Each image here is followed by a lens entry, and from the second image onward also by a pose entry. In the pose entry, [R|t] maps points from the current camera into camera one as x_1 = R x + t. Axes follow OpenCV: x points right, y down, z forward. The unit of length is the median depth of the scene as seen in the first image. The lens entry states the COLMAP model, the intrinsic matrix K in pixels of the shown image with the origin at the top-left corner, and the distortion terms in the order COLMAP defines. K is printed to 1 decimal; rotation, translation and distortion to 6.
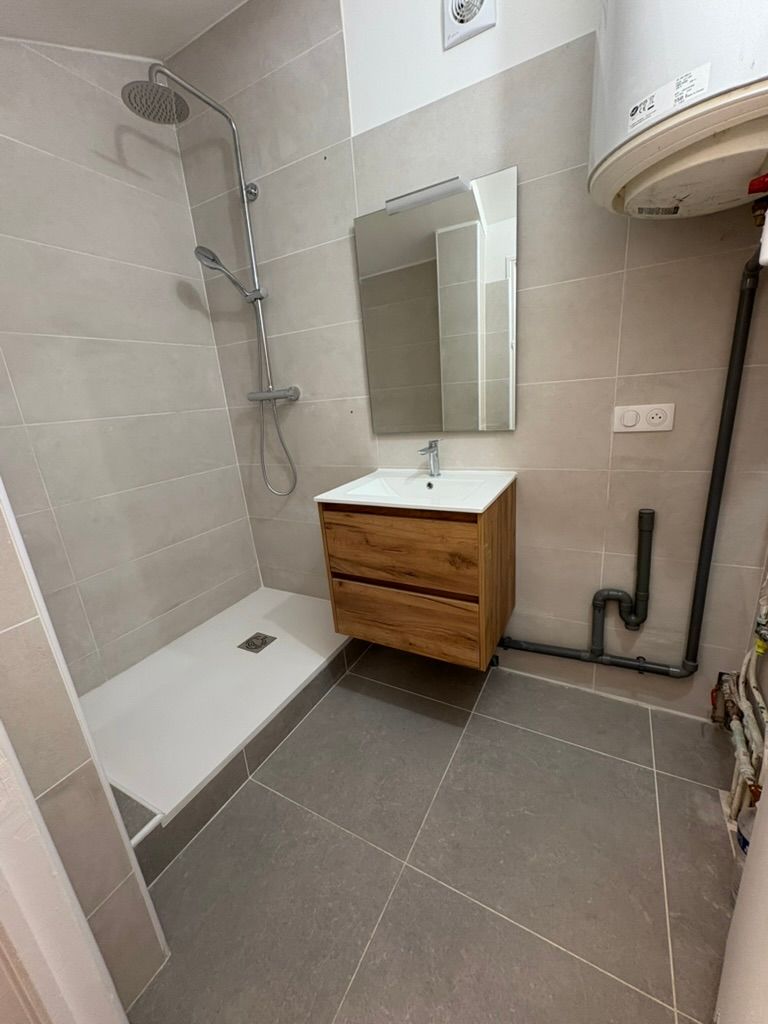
lens RADIAL K [[409.3, 0, 384.7], [0, 409.3, 512.6], [0, 0, 1]] dist [0.001370, 0.000001]
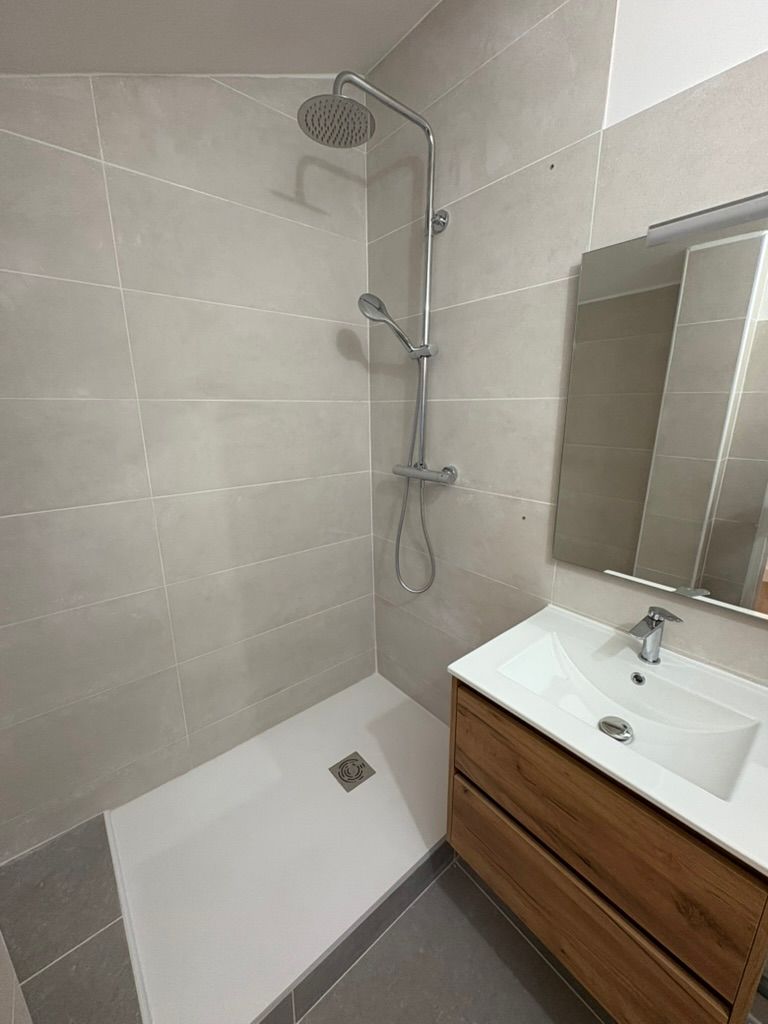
lens RADIAL K [[409.3, 0, 384.4], [0, 409.3, 512.5], [0, 0, 1]] dist [0.001370, 0.000001]
pose [[0.926877, 0.166014, -0.336658, -0.069150], [-0.170704, 0.985195, 0.015847, -0.230078], [0.334305, 0.042781, 0.941494, 0.255171]]
